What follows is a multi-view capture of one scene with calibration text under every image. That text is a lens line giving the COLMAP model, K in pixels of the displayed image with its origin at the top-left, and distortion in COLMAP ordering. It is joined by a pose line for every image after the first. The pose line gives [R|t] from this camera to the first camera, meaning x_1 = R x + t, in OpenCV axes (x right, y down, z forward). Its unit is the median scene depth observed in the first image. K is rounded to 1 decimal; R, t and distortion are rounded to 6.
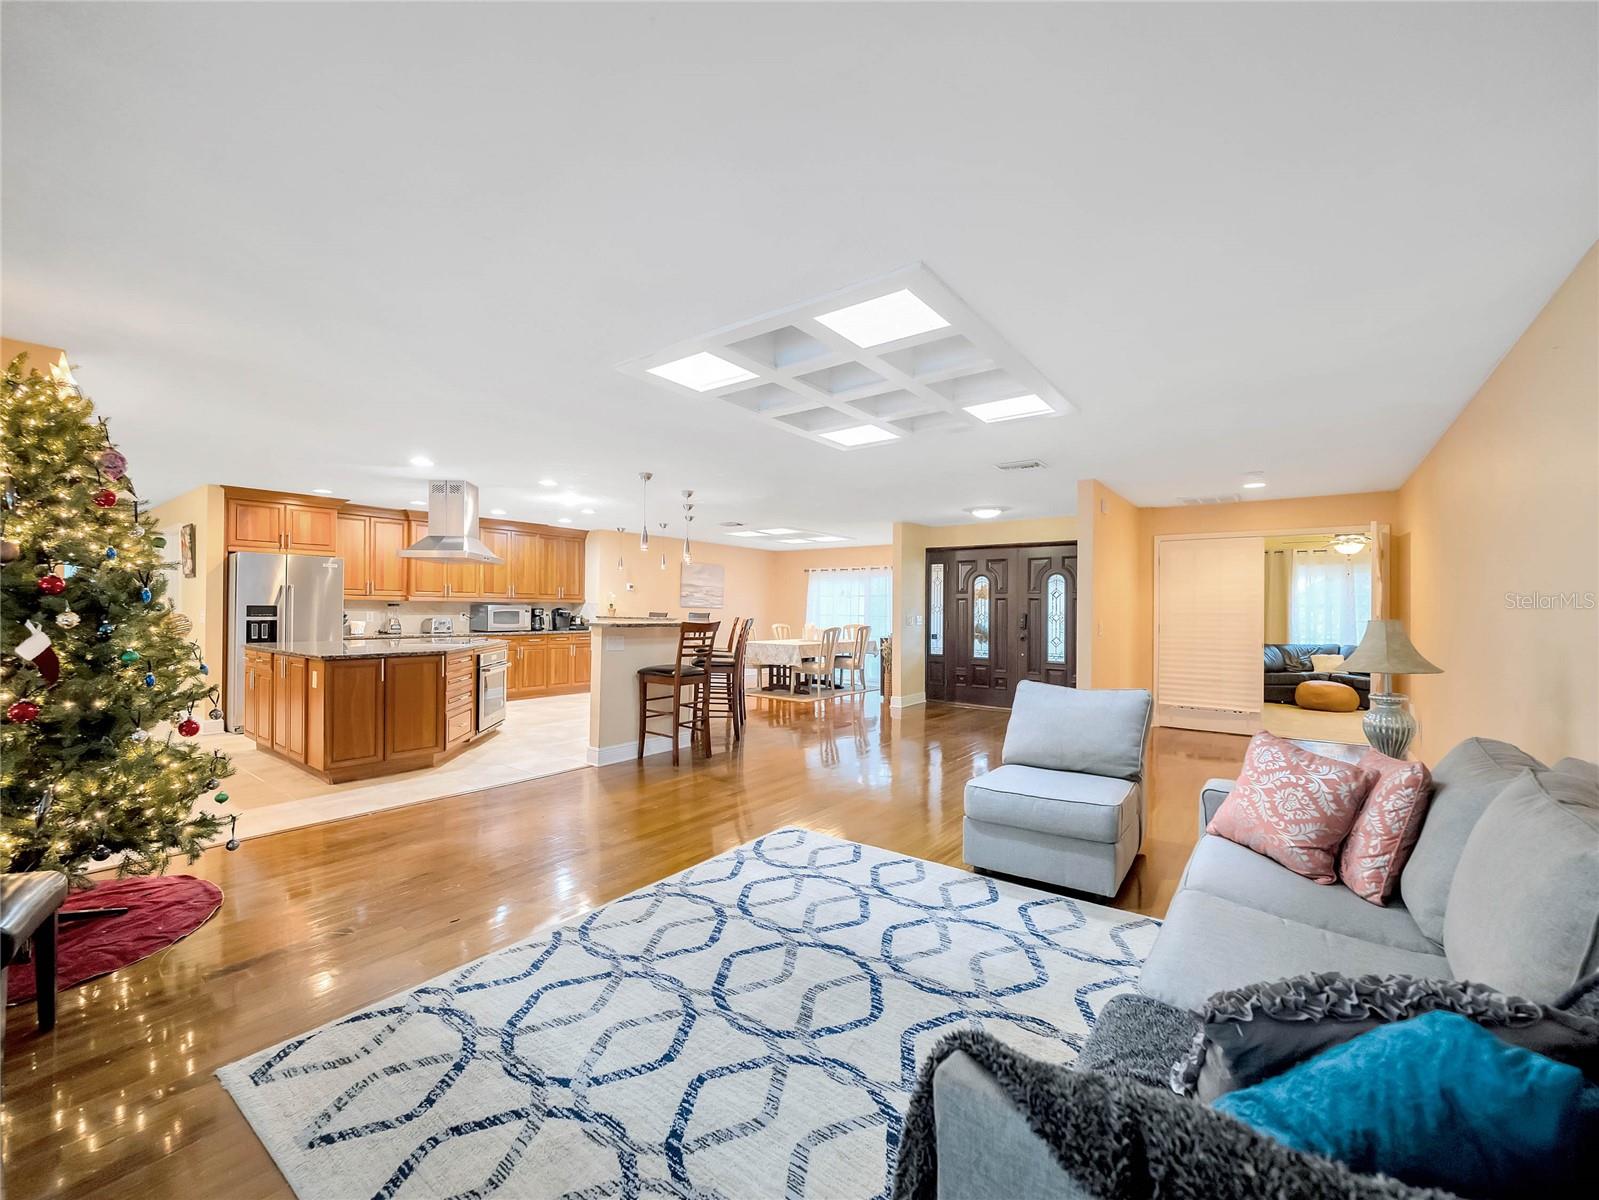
lens RADIAL K [[654.4, 0, 790.7], [0, 654.4, 600.2], [0, 0, 1]] dist [-0.001310, -0.000361]
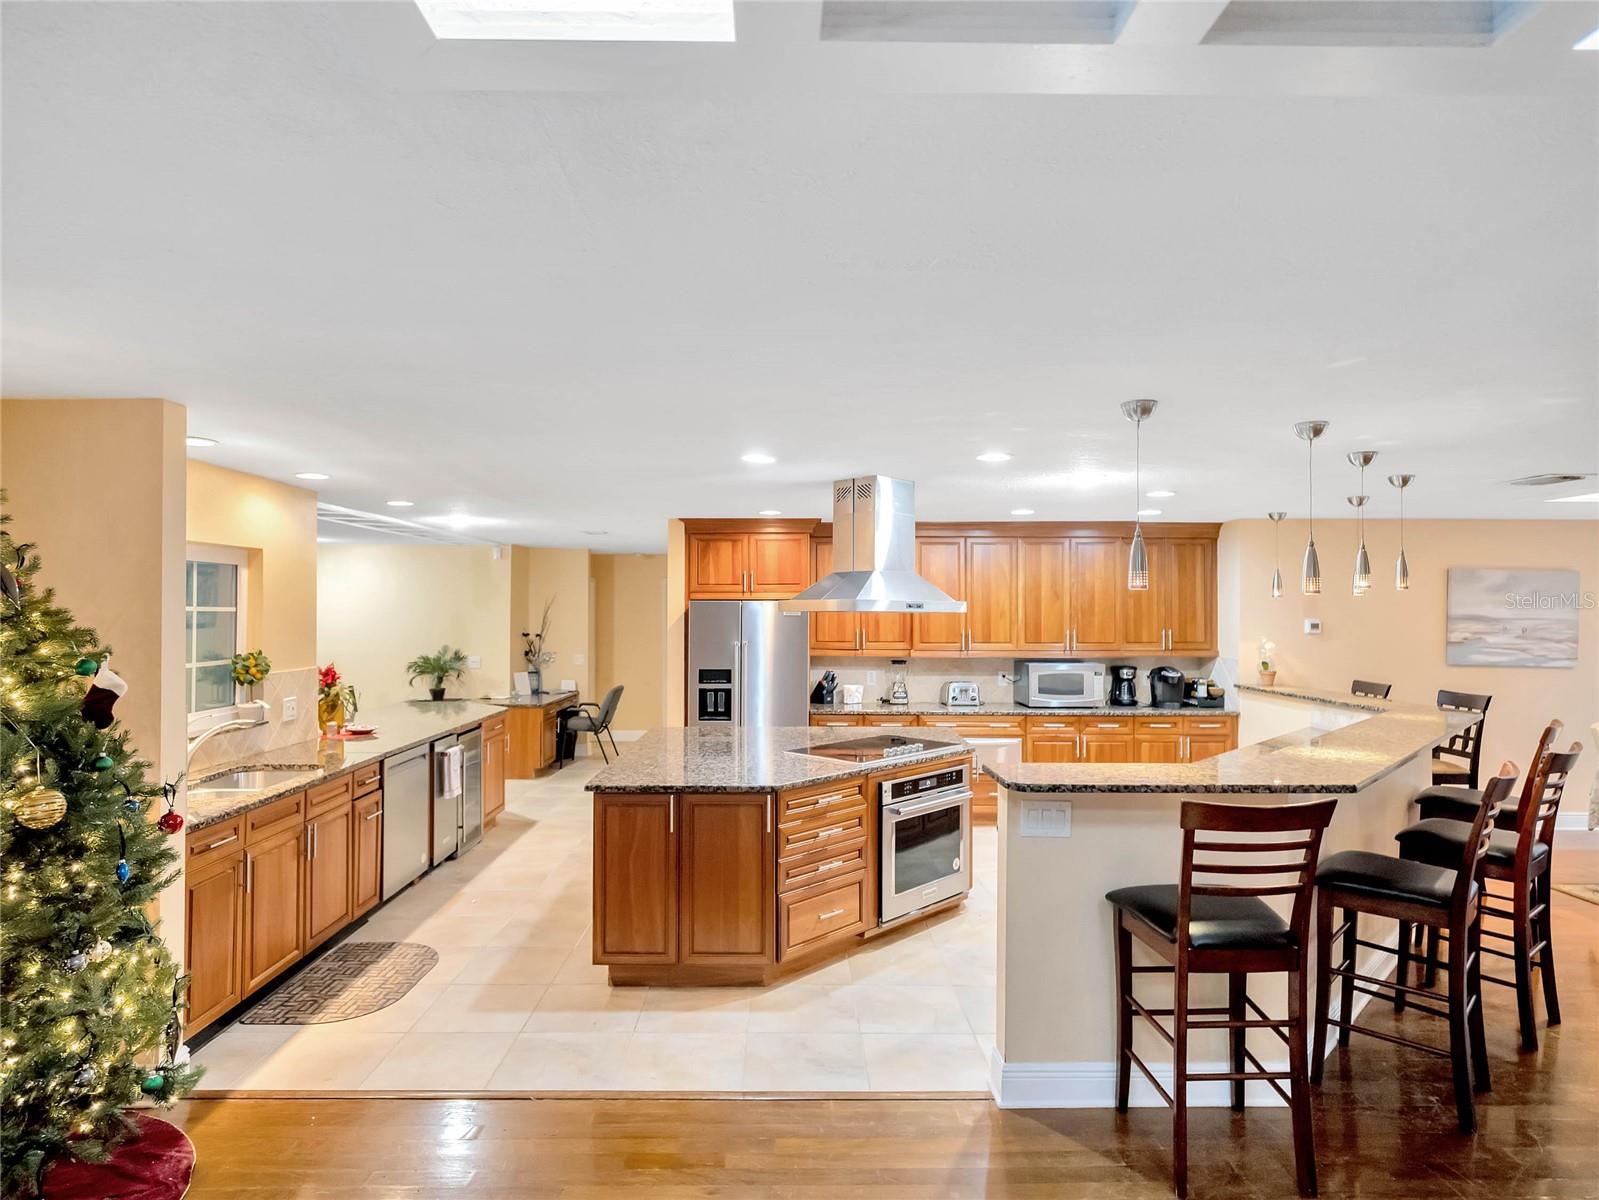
lens RADIAL K [[872.1, 0, 799.5], [0, 872.1, 600.0], [0, 0, 1]] dist [-0.003265, -0.001591]
pose [[0.615657, -0.018710, -0.787792, 0.049023], [0.012493, 0.999824, -0.013982, -0.044123], [0.787915, -0.001234, 0.615782, 0.337426]]
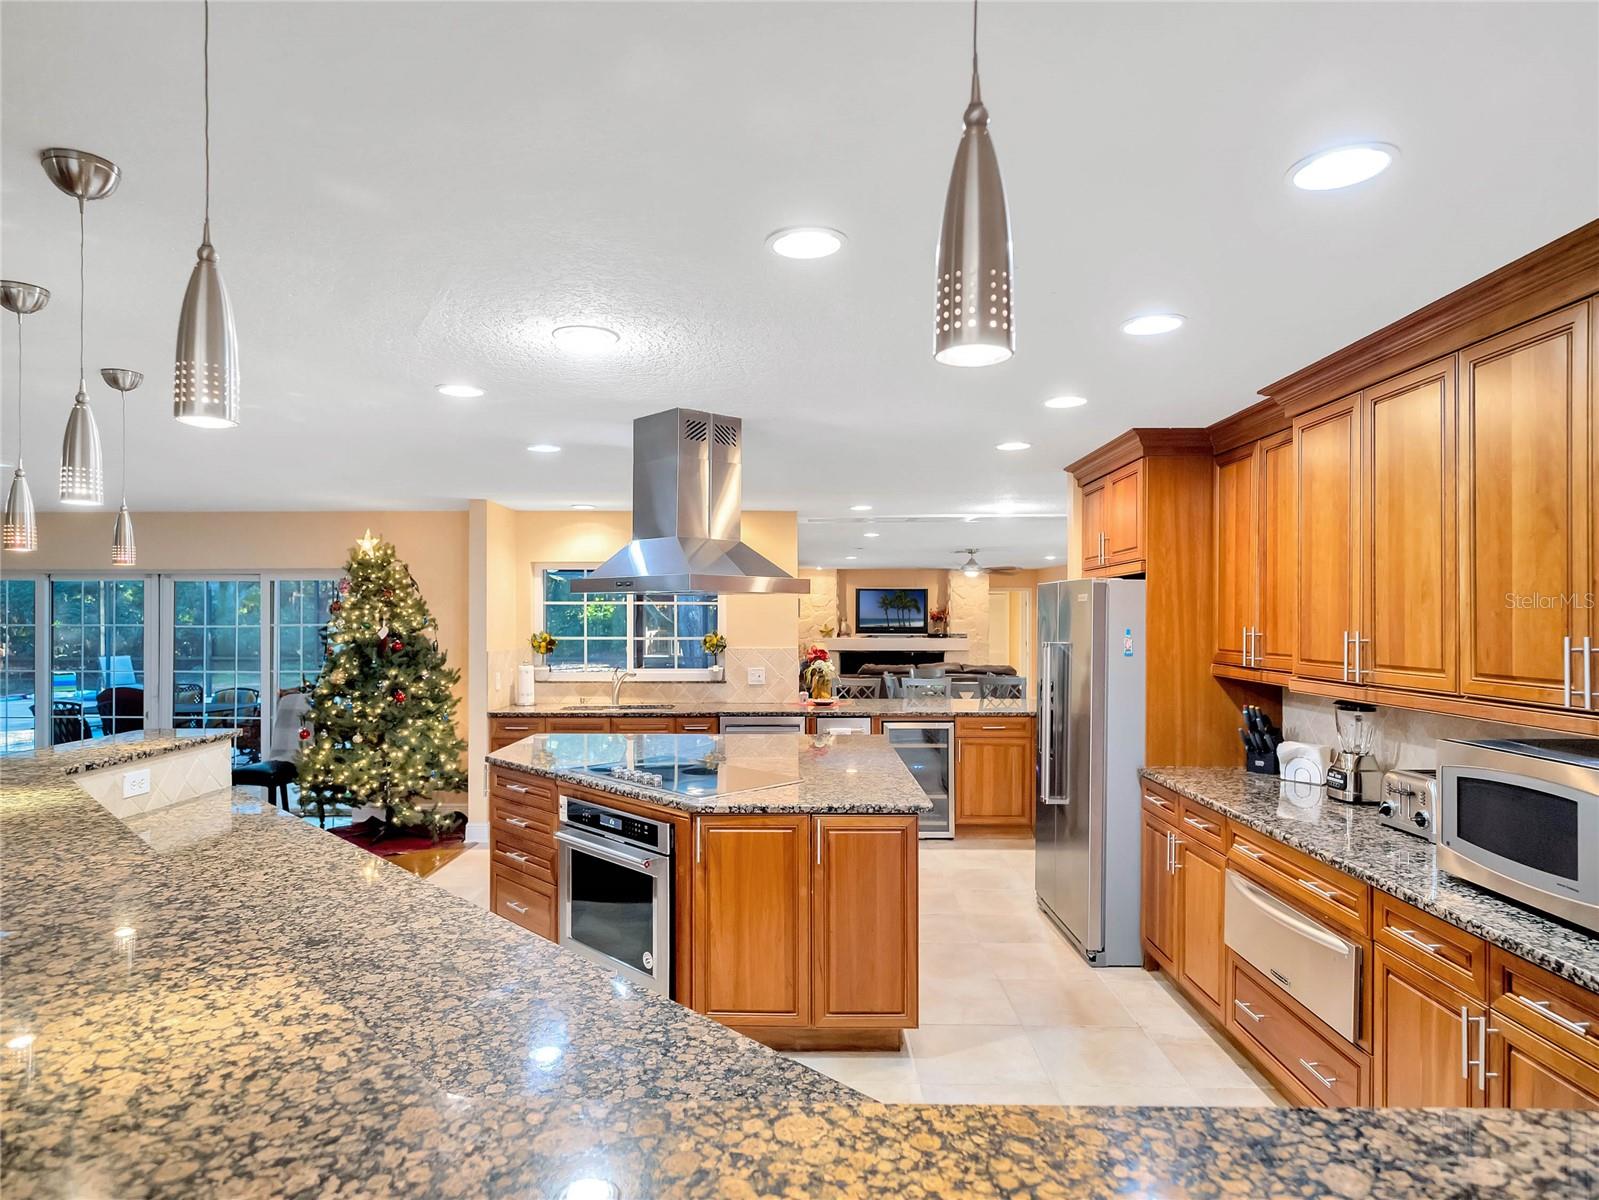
lens RADIAL K [[916.8, 0, 778.9], [0, 916.8, 616.9], [0, 0, 1]] dist [-0.008697, -0.000599]
pose [[-0.809072, -0.010678, -0.587613, -0.142547], [0.001919, 0.999782, -0.020810, -0.023168], [0.587706, -0.017964, -0.808875, 1.121921]]
